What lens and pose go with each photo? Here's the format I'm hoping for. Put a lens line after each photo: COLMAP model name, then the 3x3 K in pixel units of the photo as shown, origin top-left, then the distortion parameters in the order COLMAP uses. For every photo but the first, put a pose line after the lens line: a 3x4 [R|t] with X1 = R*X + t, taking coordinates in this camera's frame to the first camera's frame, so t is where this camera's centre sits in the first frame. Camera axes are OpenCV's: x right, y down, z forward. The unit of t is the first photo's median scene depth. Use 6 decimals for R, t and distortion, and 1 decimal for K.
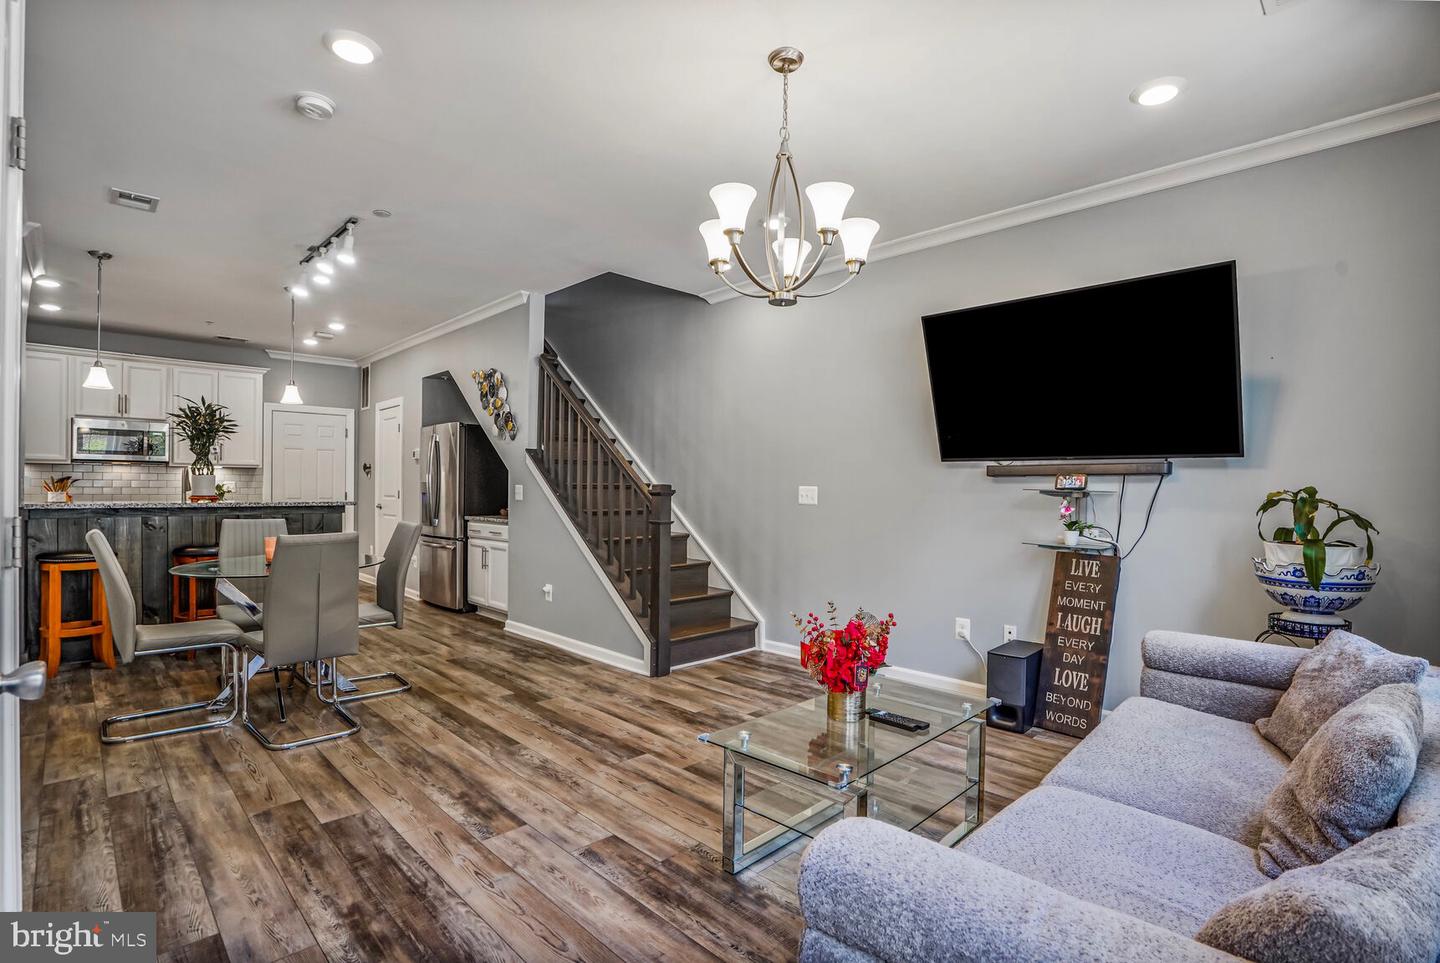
lens RADIAL K [[682.2, 0, 725.7], [0, 682.2, 485.3], [0, 0, 1]] dist [-0.019485, 0.001532]
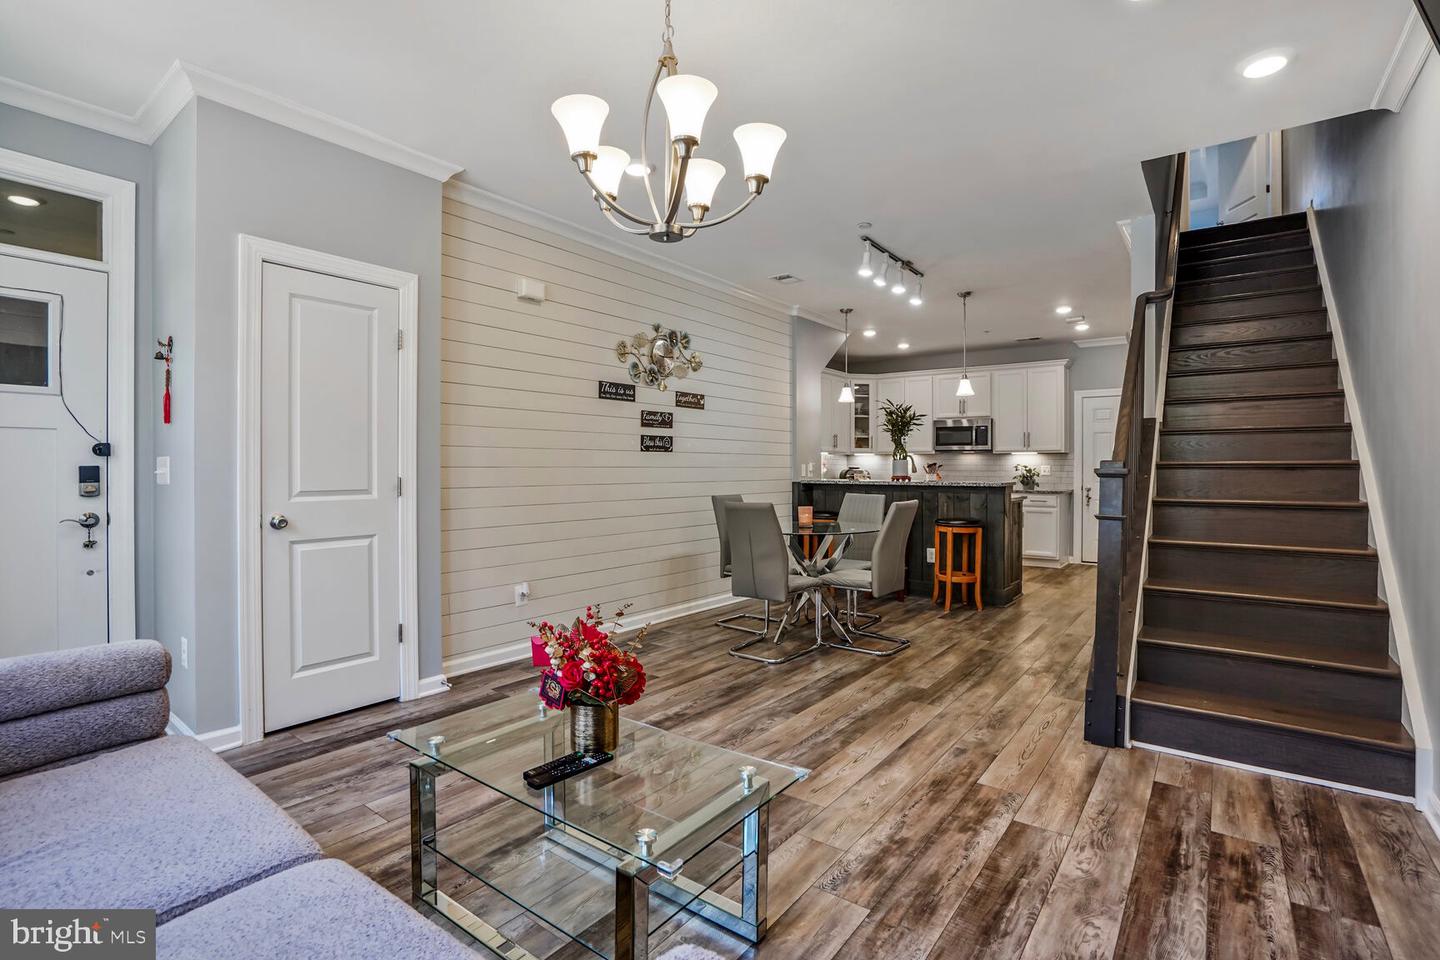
lens RADIAL K [[682.2, 0, 722.6], [0, 682.2, 473.4], [0, 0, 1]] dist [-0.019485, 0.001532]
pose [[0.154680, 0.001007, -0.987964, 0.594741], [0.002665, 0.999995, 0.001436, 0.009127], [0.987961, -0.002855, 0.154677, 0.612404]]
